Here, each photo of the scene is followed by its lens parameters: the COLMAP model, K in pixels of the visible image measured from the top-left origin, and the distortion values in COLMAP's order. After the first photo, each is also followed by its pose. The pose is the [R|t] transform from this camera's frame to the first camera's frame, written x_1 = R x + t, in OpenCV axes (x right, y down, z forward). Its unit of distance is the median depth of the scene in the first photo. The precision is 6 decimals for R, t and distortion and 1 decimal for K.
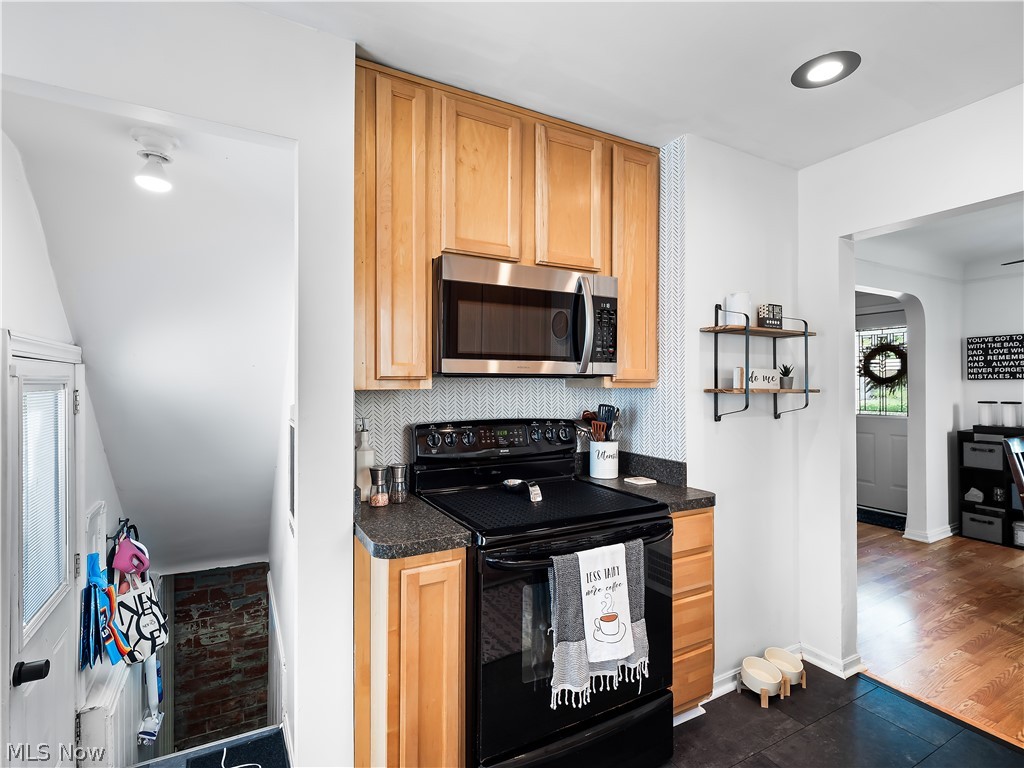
lens RADIAL K [[499.0, 0, 513.6], [0, 499.0, 379.8], [0, 0, 1]] dist [0.000701, -0.002206]
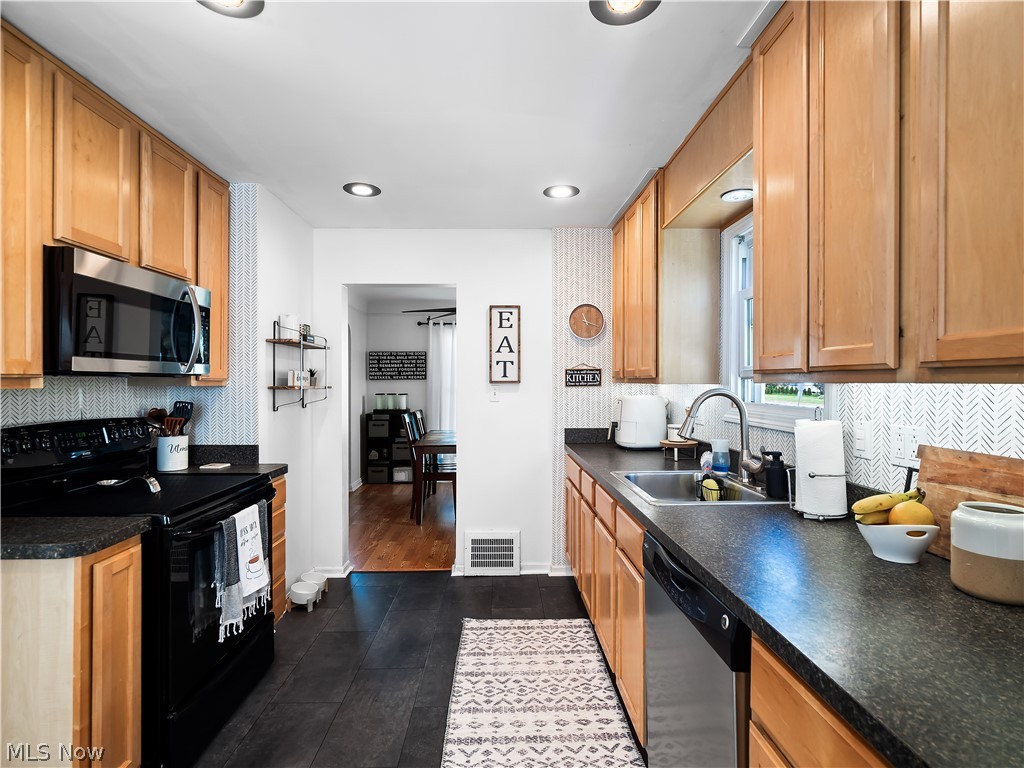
lens RADIAL K [[499.0, 0, 513.6], [0, 499.0, 379.8], [0, 0, 1]] dist [0.000701, -0.002206]
pose [[0.454021, 0.004273, 0.890981, -0.476880], [-0.007209, 0.999973, -0.001122, -0.001752], [-0.890962, -0.005913, 0.454040, -0.145949]]
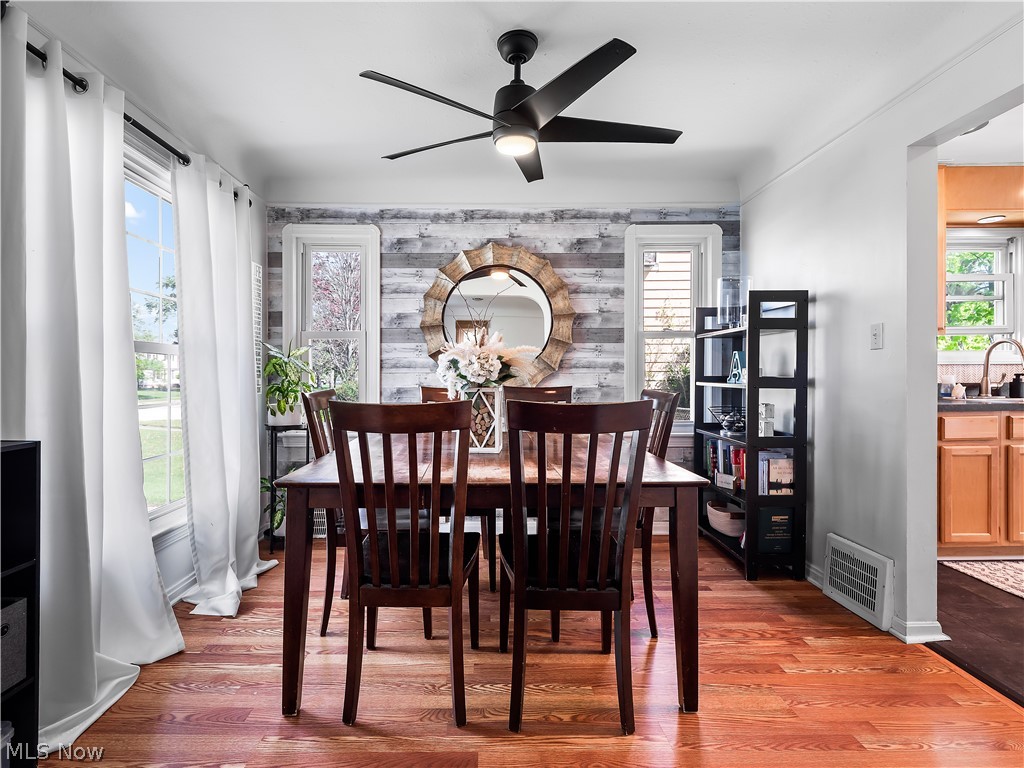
lens RADIAL K [[512.6, 0, 486.3], [0, 512.6, 380.7], [0, 0, 1]] dist [0.000441, -0.001648]
pose [[-0.874649, 0.001662, 0.484754, 1.151152], [0.003236, 0.999992, 0.002409, 0.130671], [-0.484746, 0.003676, -0.874647, 2.013591]]
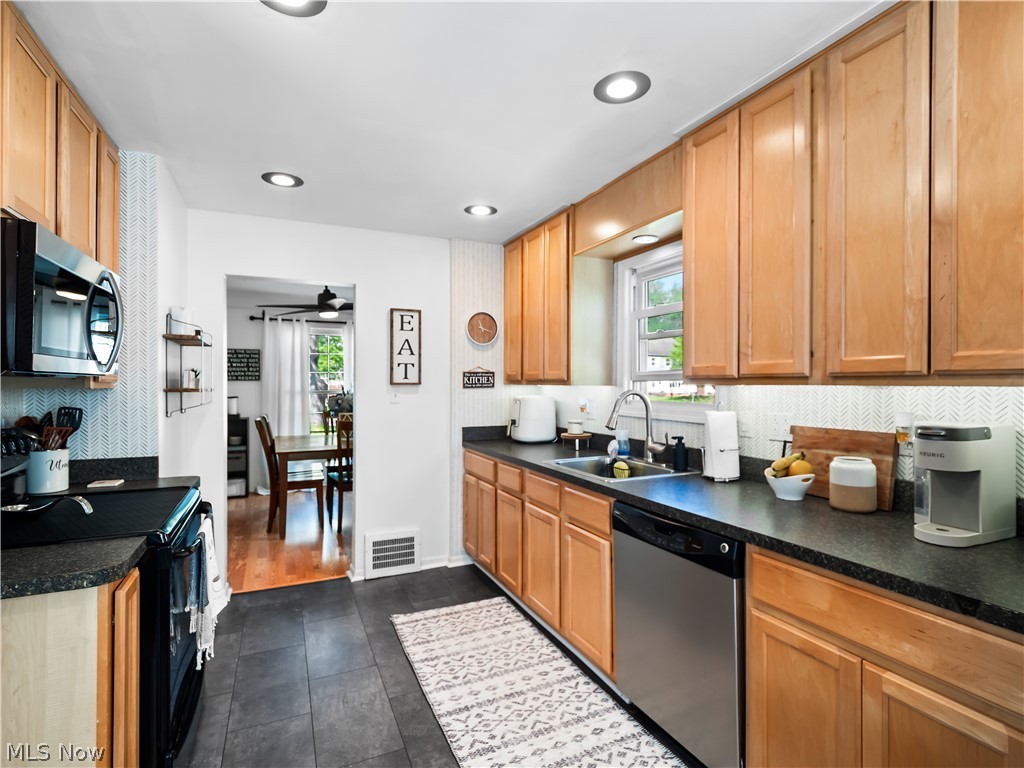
lens RADIAL K [[505.6, 0, 511.3], [0, 505.6, 379.1], [0, 0, 1]] dist [-0.000718, -0.000835]
pose [[0.070966, 0.008993, 0.997438, -0.694087], [-0.009000, 0.999924, -0.008375, -0.000773], [-0.997438, -0.008383, 0.071042, 0.144270]]
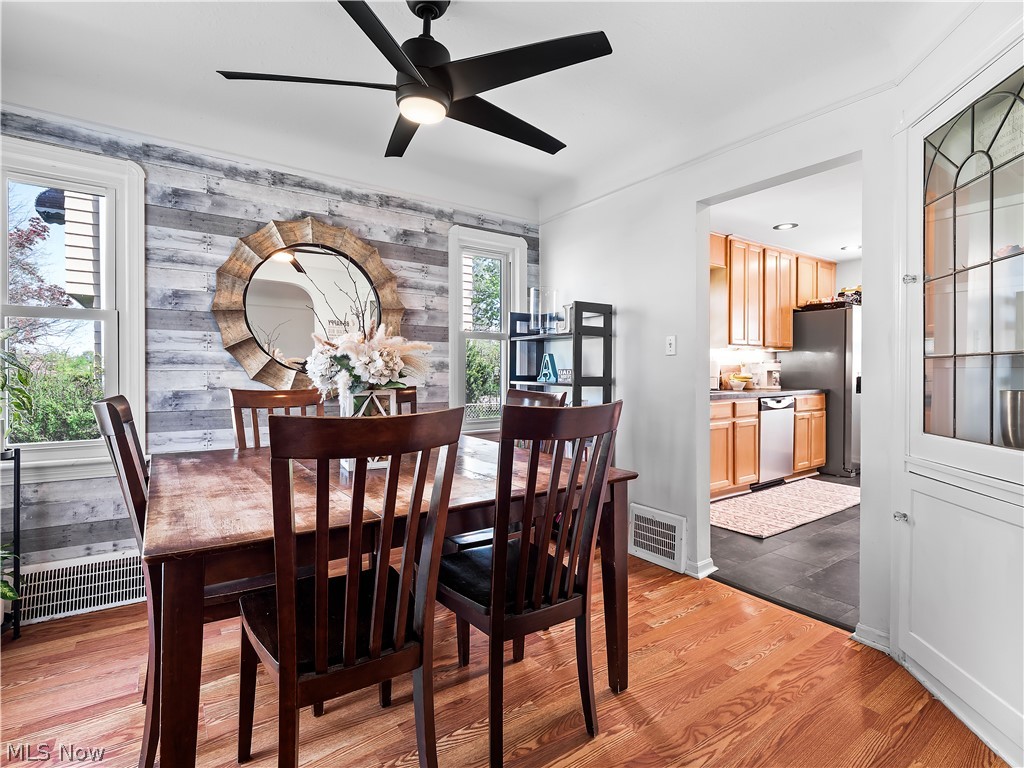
lens RADIAL K [[499.0, 0, 513.6], [0, 499.0, 379.8], [0, 0, 1]] dist [0.000701, -0.002206]
pose [[-0.994842, 0.003504, -0.101381, 1.507202], [0.002804, 0.999971, 0.007046, 0.124657], [0.101403, 0.006726, -0.994823, 1.971472]]
